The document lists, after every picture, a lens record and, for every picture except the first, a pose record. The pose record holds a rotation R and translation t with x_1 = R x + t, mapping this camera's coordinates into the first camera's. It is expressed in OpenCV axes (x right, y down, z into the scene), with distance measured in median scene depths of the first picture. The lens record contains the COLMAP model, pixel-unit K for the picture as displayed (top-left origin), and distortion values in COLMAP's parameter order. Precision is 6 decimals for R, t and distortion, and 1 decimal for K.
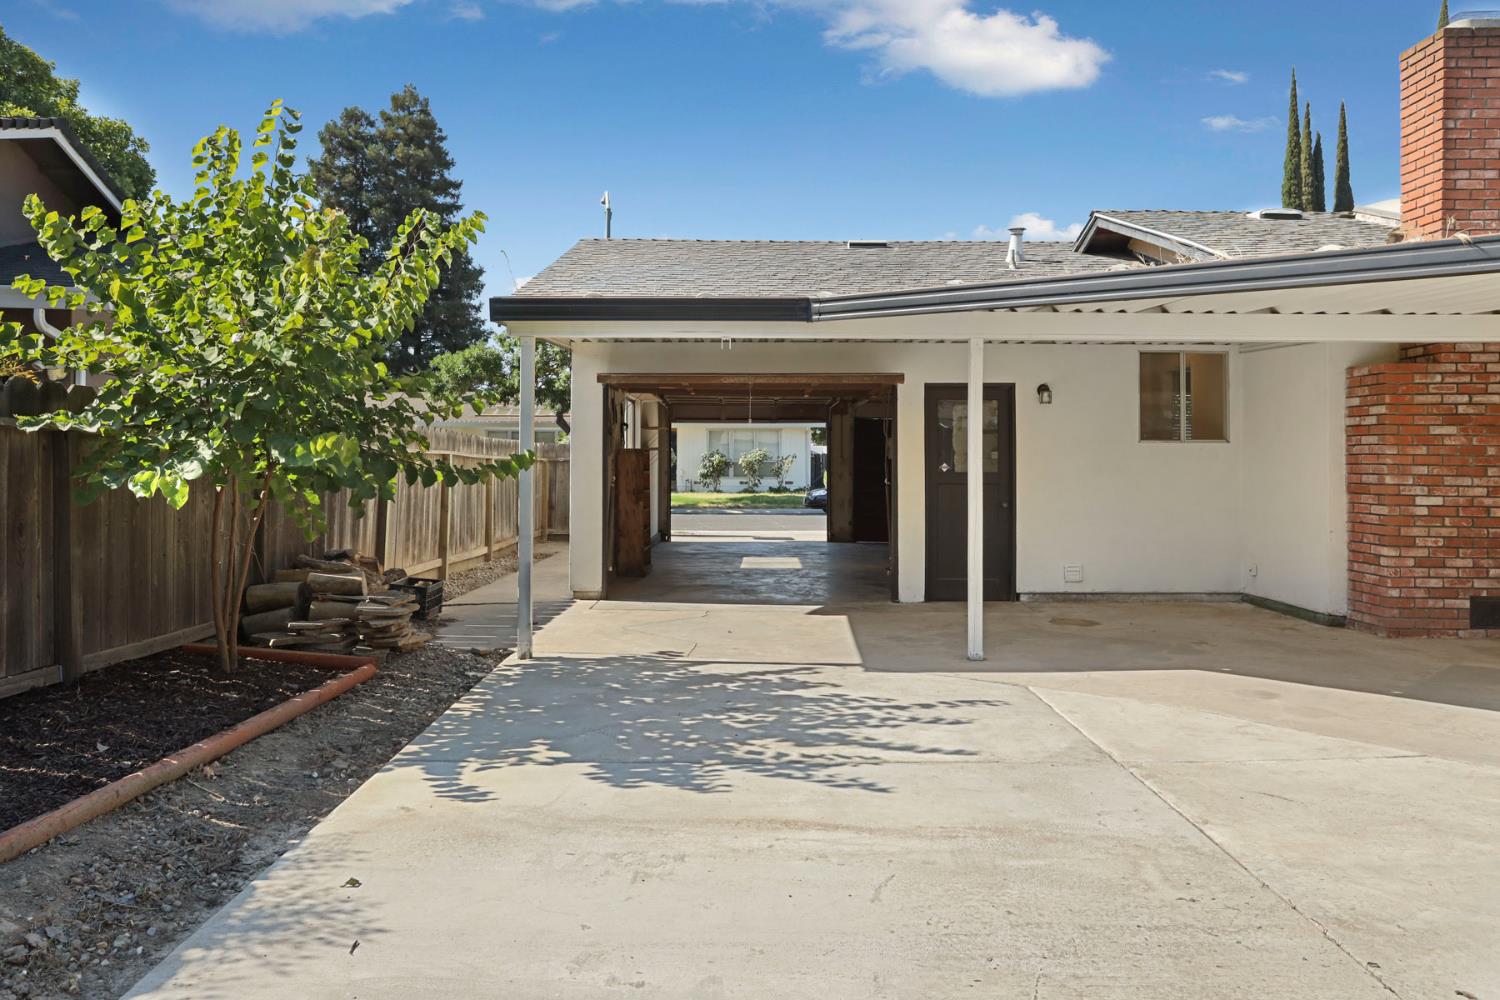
lens RADIAL K [[1123.1, 0, 699.6], [0, 1123.1, 436.3], [0, 0, 1]] dist [-0.045901, 0.051447]
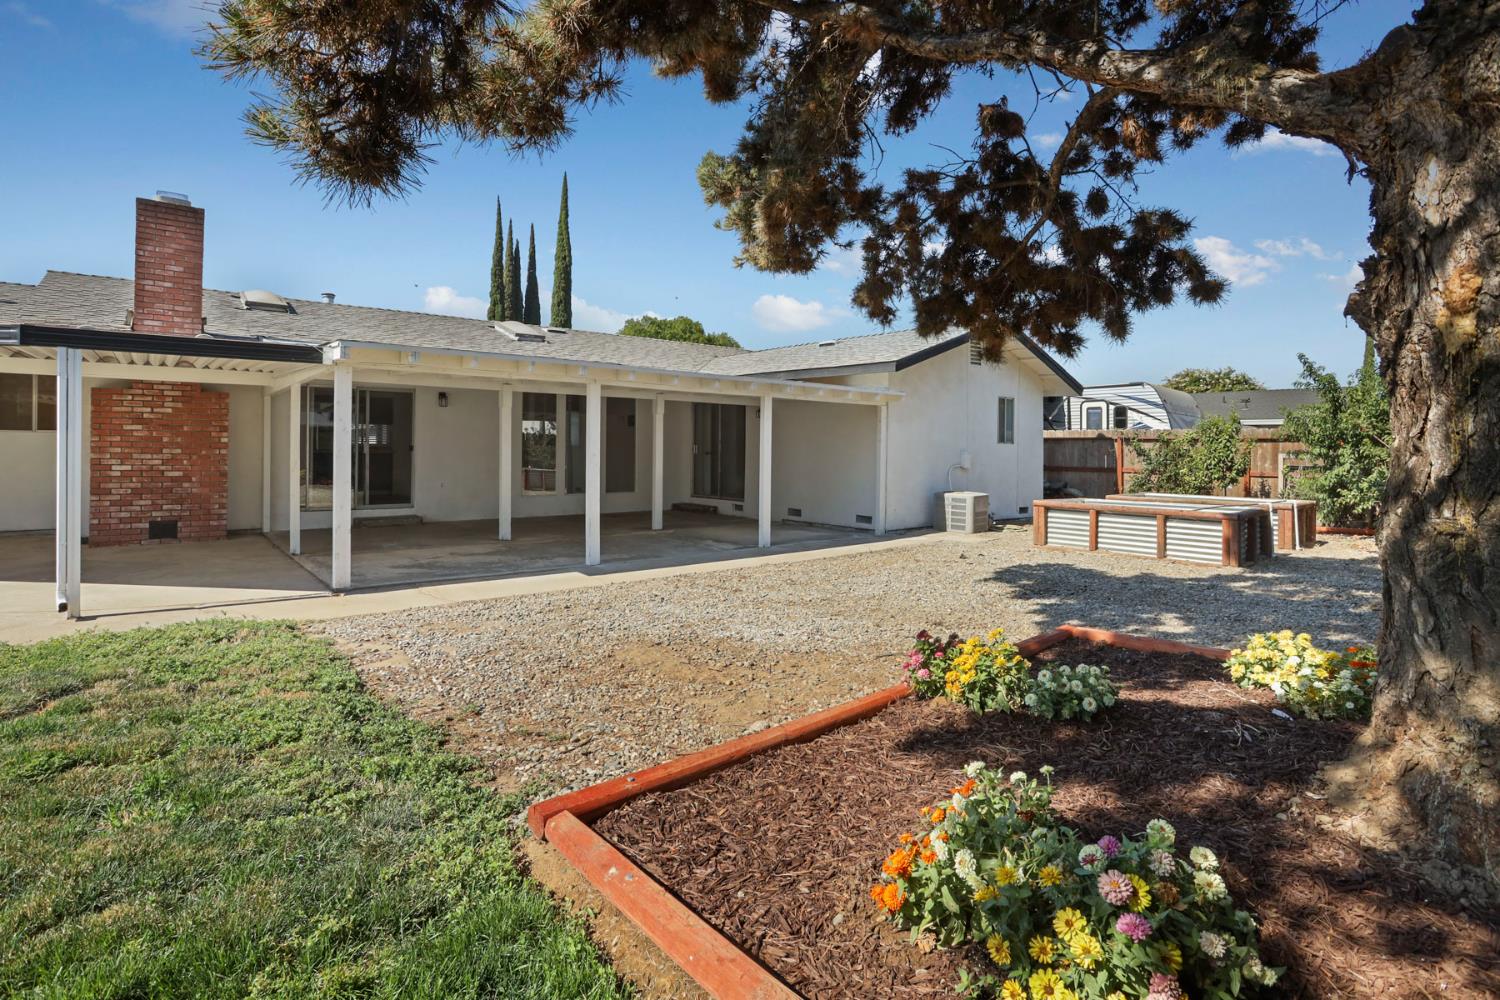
lens RADIAL K [[773.7, 0, 746.0], [0, 773.7, 449.9], [0, 0, 1]] dist [-0.035949, 0.002262]
pose [[0.761299, 0.002270, 0.648397, 0.631911], [-0.022278, 0.999495, 0.022657, -0.018463], [-0.648019, -0.031694, 0.760965, -0.533586]]
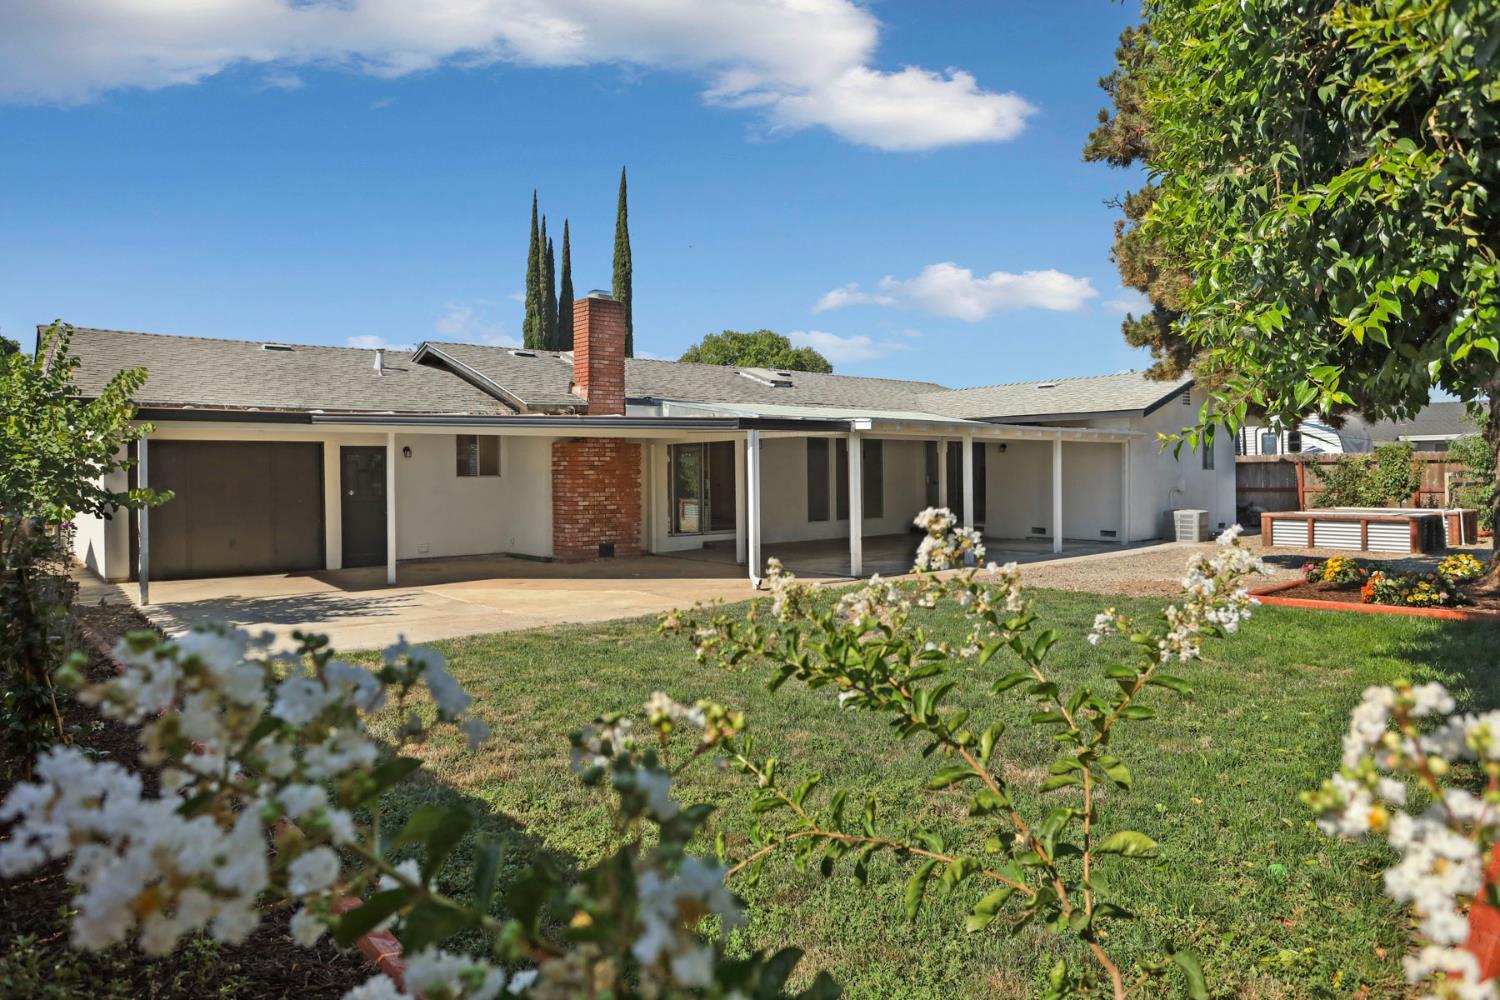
lens RADIAL K [[983.8, 0, 762.6], [0, 983.8, 477.1], [0, 0, 1]] dist [-0.023440, 0.019139]
pose [[0.753923, -0.013952, 0.656814, -0.397017], [-0.001389, 0.999738, 0.022831, -0.042691], [-0.656961, -0.018125, 0.753707, -0.770769]]
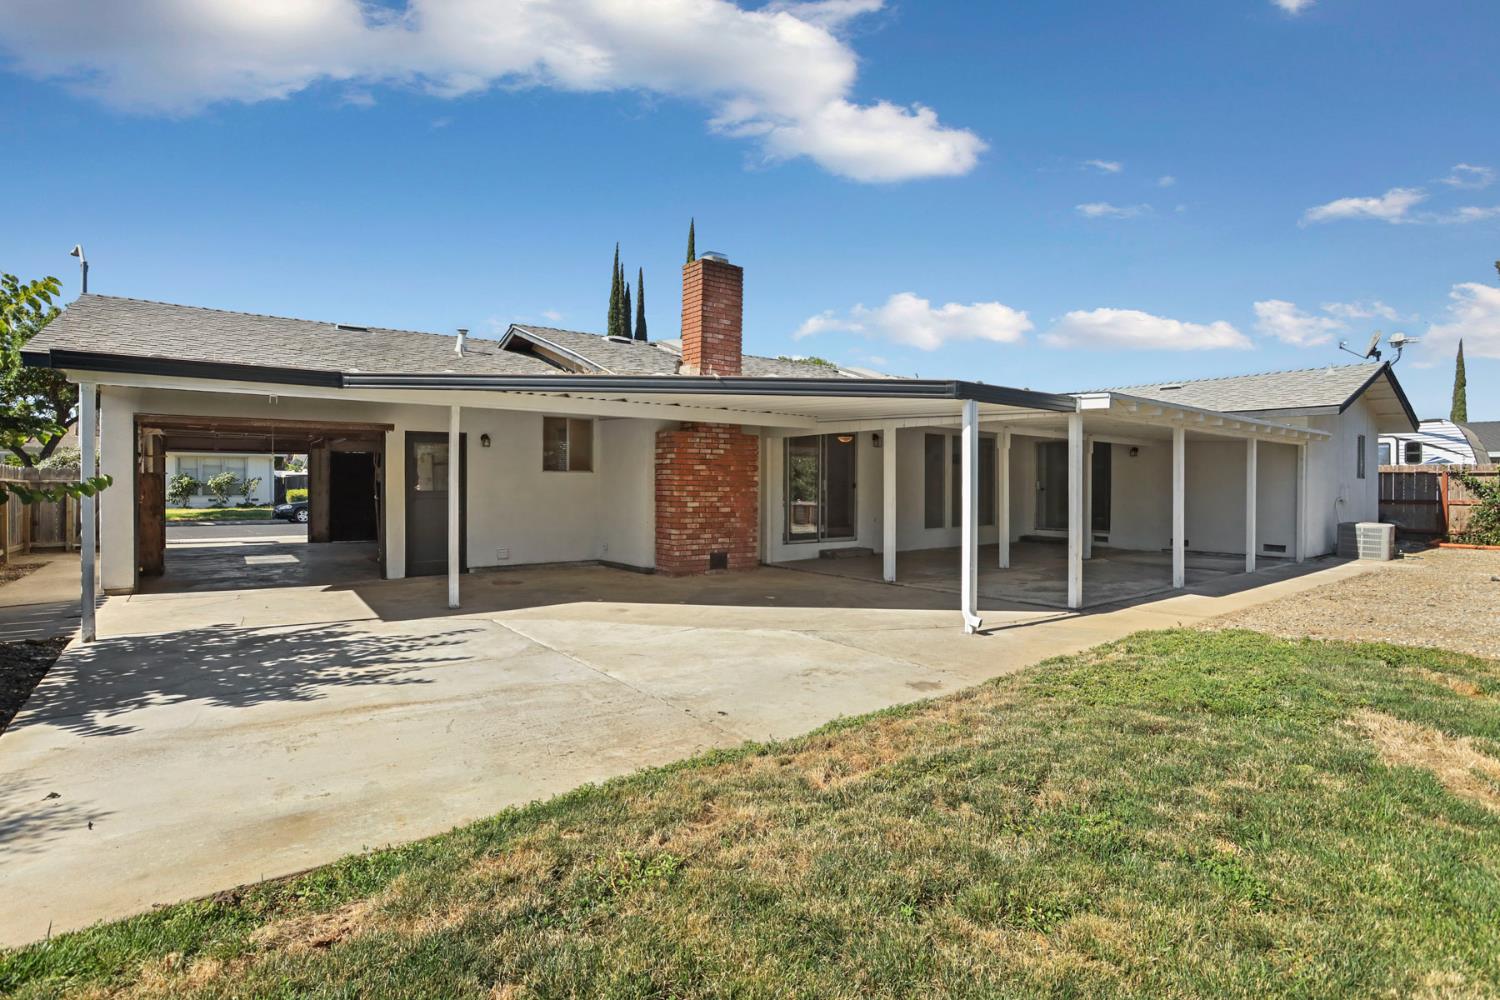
lens RADIAL K [[773.7, 0, 748.7], [0, 773.7, 489.2], [0, 0, 1]] dist [-0.035949, 0.002262]
pose [[0.784609, -0.003857, 0.619979, -0.090932], [-0.014952, 0.999572, 0.025140, -0.002855], [-0.619811, -0.028995, 0.784215, -0.097680]]
